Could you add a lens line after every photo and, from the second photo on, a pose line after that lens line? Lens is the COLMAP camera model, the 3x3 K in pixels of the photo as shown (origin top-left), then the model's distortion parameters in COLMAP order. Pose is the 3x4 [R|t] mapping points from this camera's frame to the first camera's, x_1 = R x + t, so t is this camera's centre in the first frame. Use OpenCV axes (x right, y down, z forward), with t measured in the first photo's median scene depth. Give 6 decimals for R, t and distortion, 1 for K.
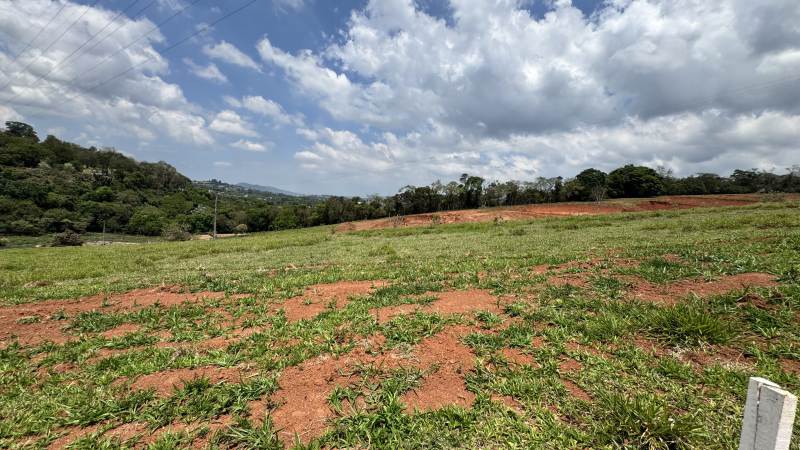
lens RADIAL K [[319.9, 0, 403.9], [0, 319.9, 224.3], [0, 0, 1]] dist [-0.003086, -0.000194]
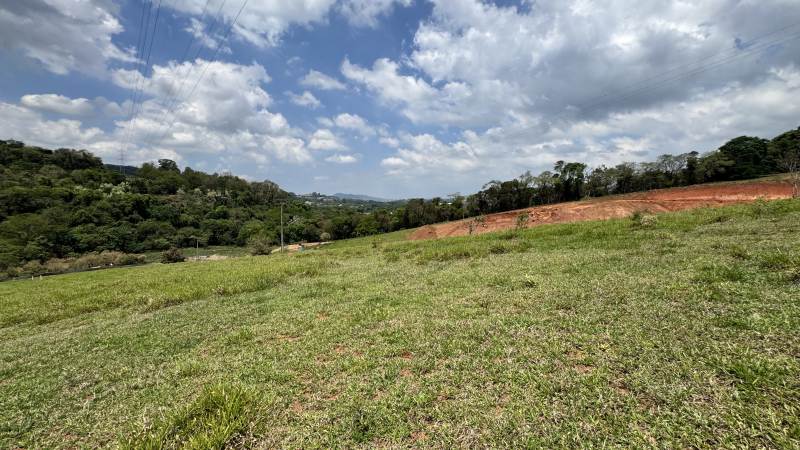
lens RADIAL K [[319.0, 0, 401.8], [0, 319.0, 221.5], [0, 0, 1]] dist [-0.001599, -0.000189]
pose [[0.962076, -0.057676, -0.266614, 0.000503], [0.054783, 0.998331, -0.018284, -0.003889], [0.267223, 0.002985, 0.963630, 0.062643]]
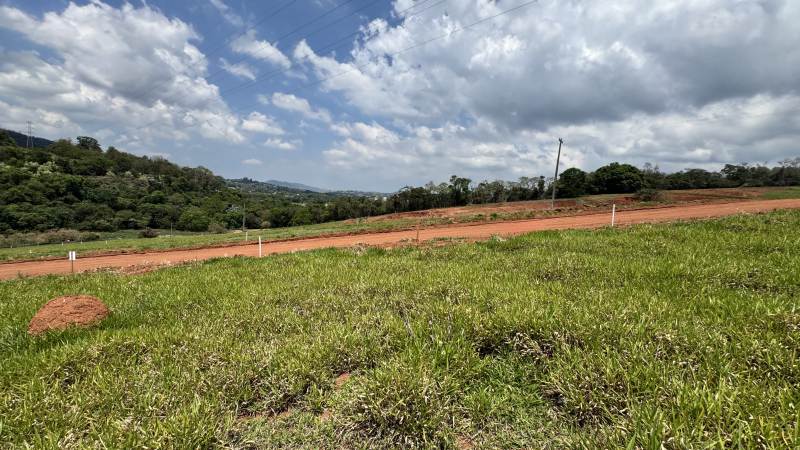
lens RADIAL K [[319.0, 0, 401.8], [0, 319.0, 221.5], [0, 0, 1]] dist [-0.001599, -0.000189]
pose [[0.996664, -0.008173, -0.081209, 0.090399], [0.008776, 0.999937, 0.007065, -0.003194], [0.081146, -0.007754, 0.996672, -0.146097]]
